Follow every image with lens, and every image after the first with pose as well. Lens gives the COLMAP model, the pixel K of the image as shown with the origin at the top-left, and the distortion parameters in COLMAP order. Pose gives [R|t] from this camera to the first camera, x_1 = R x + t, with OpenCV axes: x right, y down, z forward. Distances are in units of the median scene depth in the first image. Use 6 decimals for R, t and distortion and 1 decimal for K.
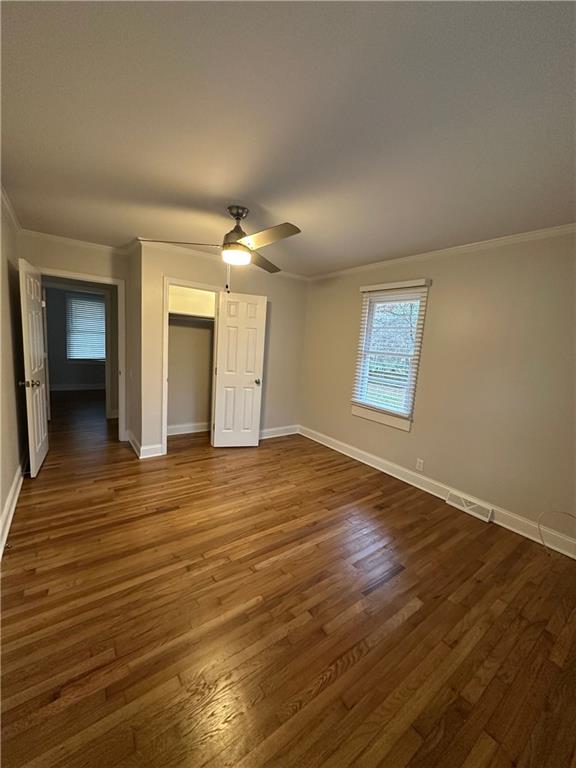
lens RADIAL K [[305.4, 0, 287.3], [0, 305.4, 387.2], [0, 0, 1]] dist [-0.003663, 0.000833]
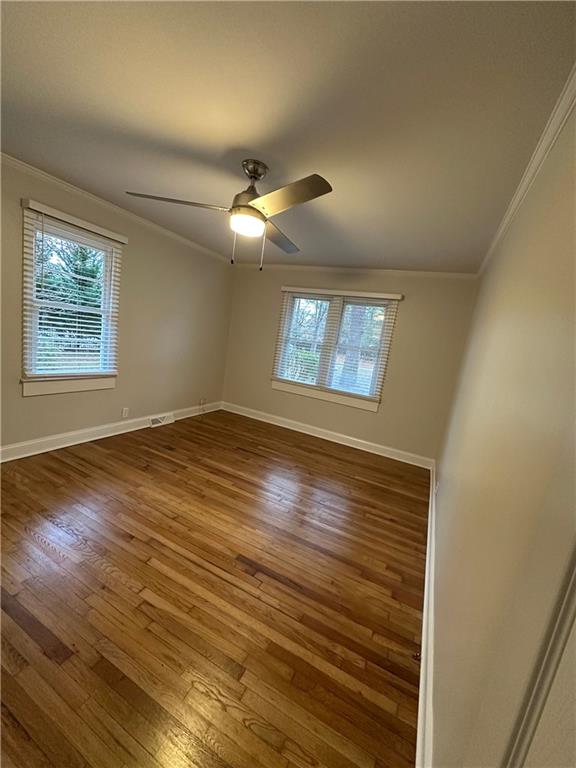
lens RADIAL K [[305.4, 0, 288.9], [0, 305.4, 389.2], [0, 0, 1]] dist [-0.003663, 0.000833]
pose [[-0.455567, -0.288821, 0.842046, -0.840209], [-0.044280, 0.952086, 0.302608, -0.213038], [-0.889100, 0.100573, -0.446528, 1.068542]]
